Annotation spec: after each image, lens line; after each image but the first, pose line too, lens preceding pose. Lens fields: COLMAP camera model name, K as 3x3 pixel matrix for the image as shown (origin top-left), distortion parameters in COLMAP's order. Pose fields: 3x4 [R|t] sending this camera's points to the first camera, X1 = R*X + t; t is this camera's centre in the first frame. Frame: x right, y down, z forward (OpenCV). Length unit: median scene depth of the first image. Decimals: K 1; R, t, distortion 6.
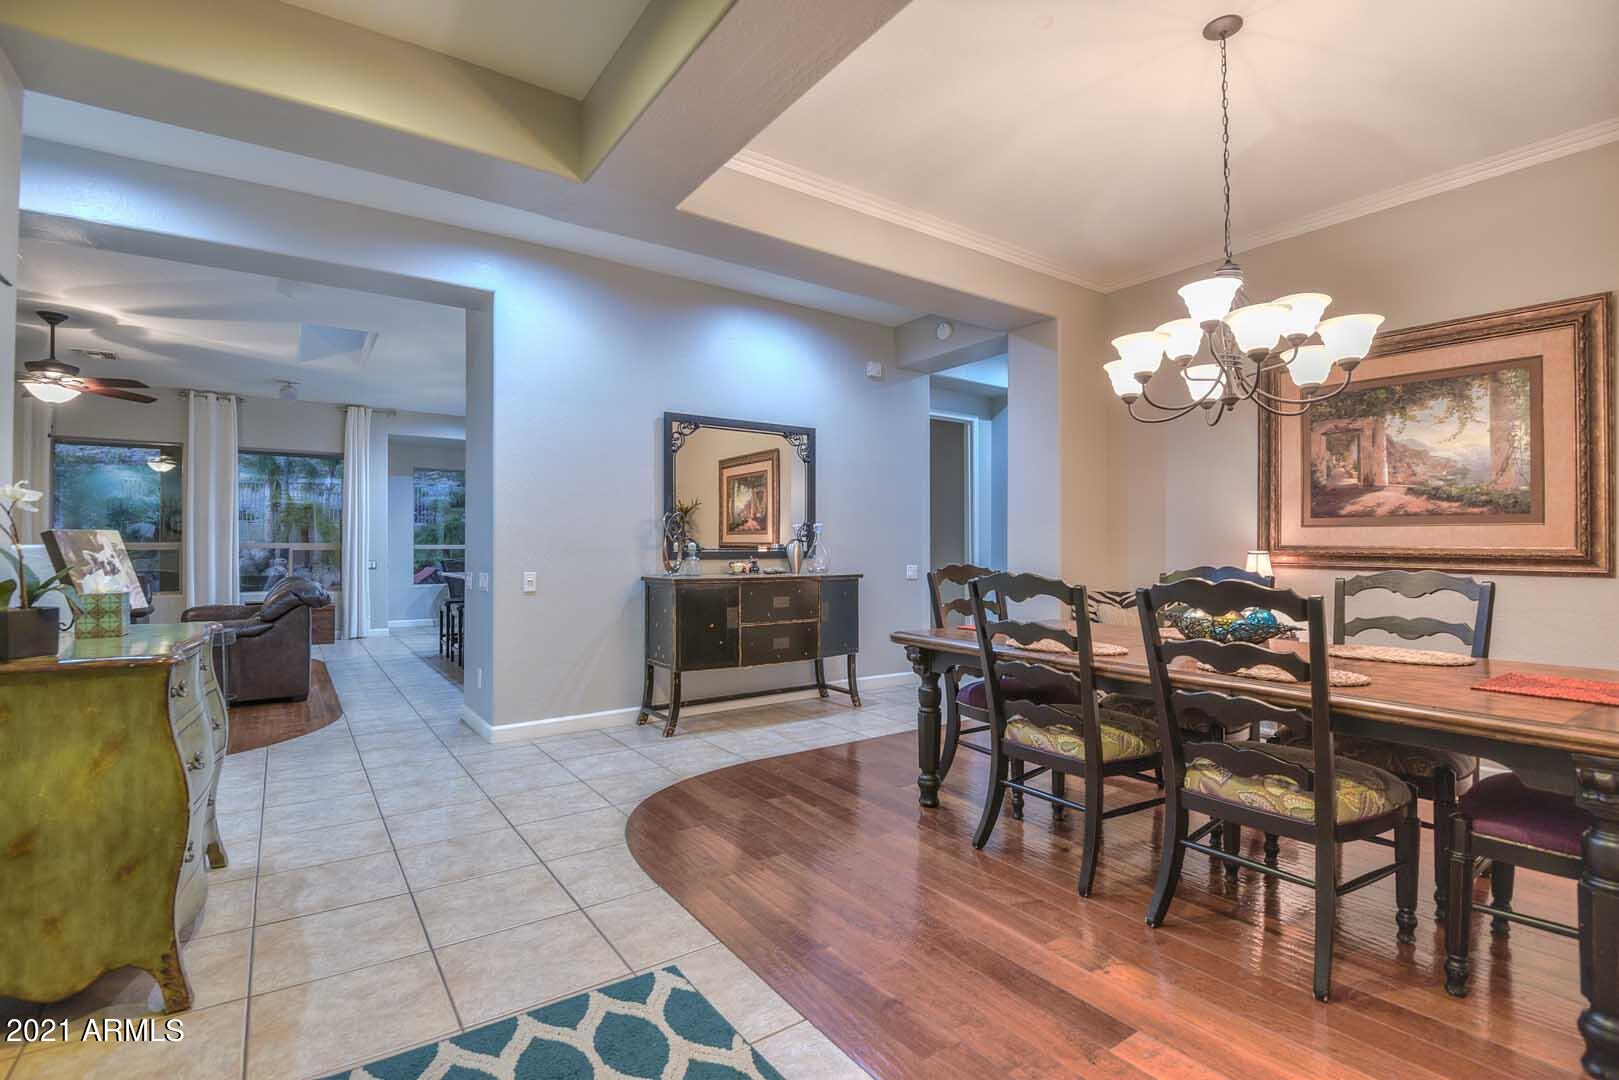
lens RADIAL K [[741.0, 0, 806.5], [0, 741.0, 552.5], [0, 0, 1]] dist [-0.011874, -0.008038]
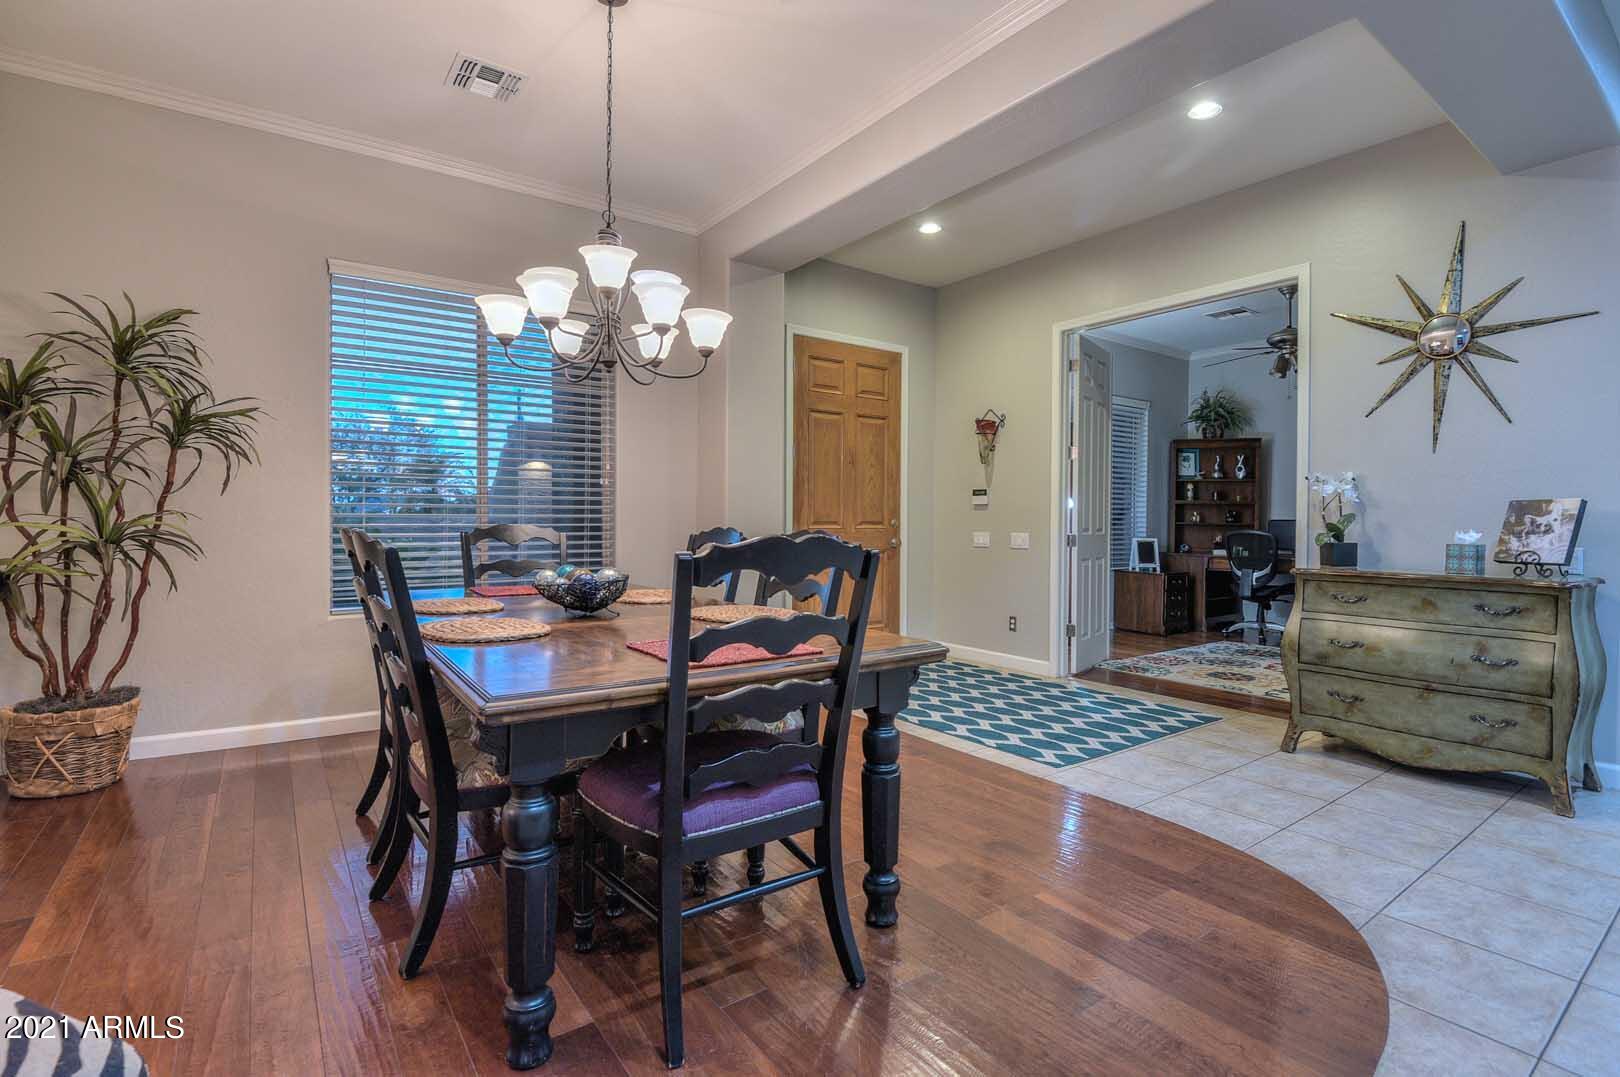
lens RADIAL K [[741.4, 0, 806.5], [0, 741.4, 528.6], [0, 0, 1]] dist [-0.011874, -0.008038]
pose [[-0.999925, -0.012001, -0.002268, 0.079807], [-0.012043, 0.999736, 0.019567, 0.002837], [0.002032, 0.019593, -0.999806, 0.551338]]
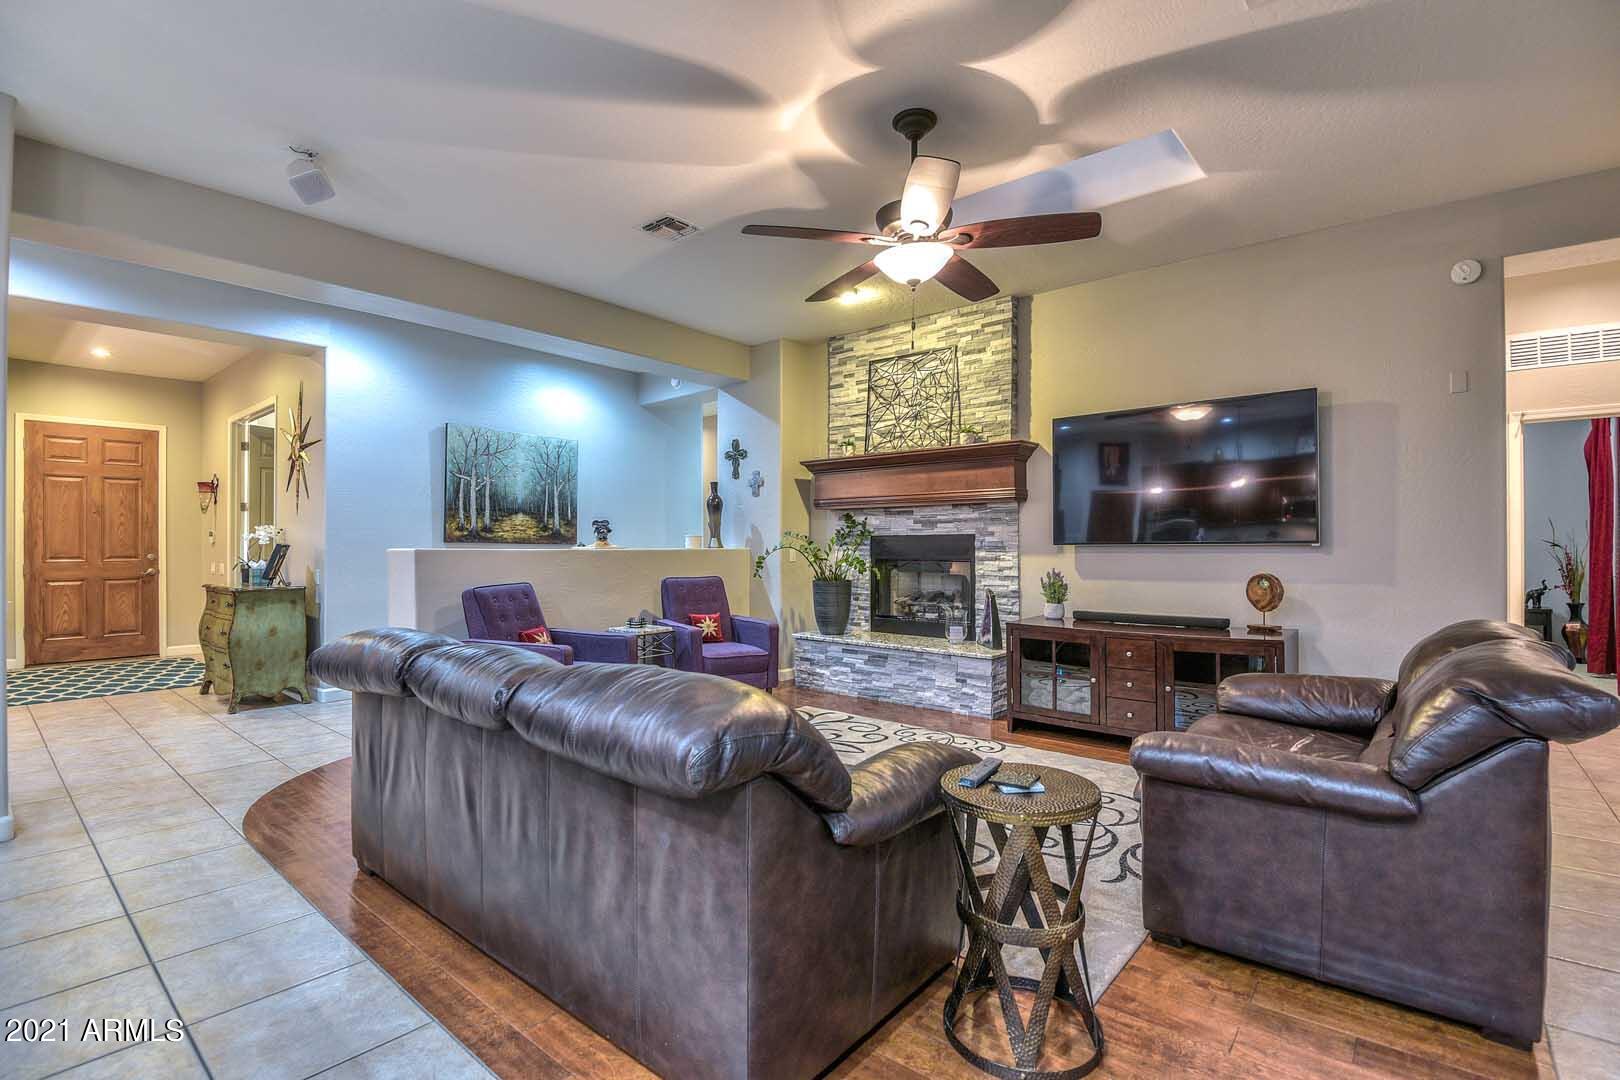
lens RADIAL K [[741.4, 0, 808.0], [0, 741.4, 545.6], [0, 0, 1]] dist [-0.011874, -0.008038]
pose [[-0.968565, -0.003982, -0.248729, -0.483146], [-0.003957, 0.999992, -0.000598, -0.005941], [0.248729, 0.000405, -0.968573, 0.894021]]
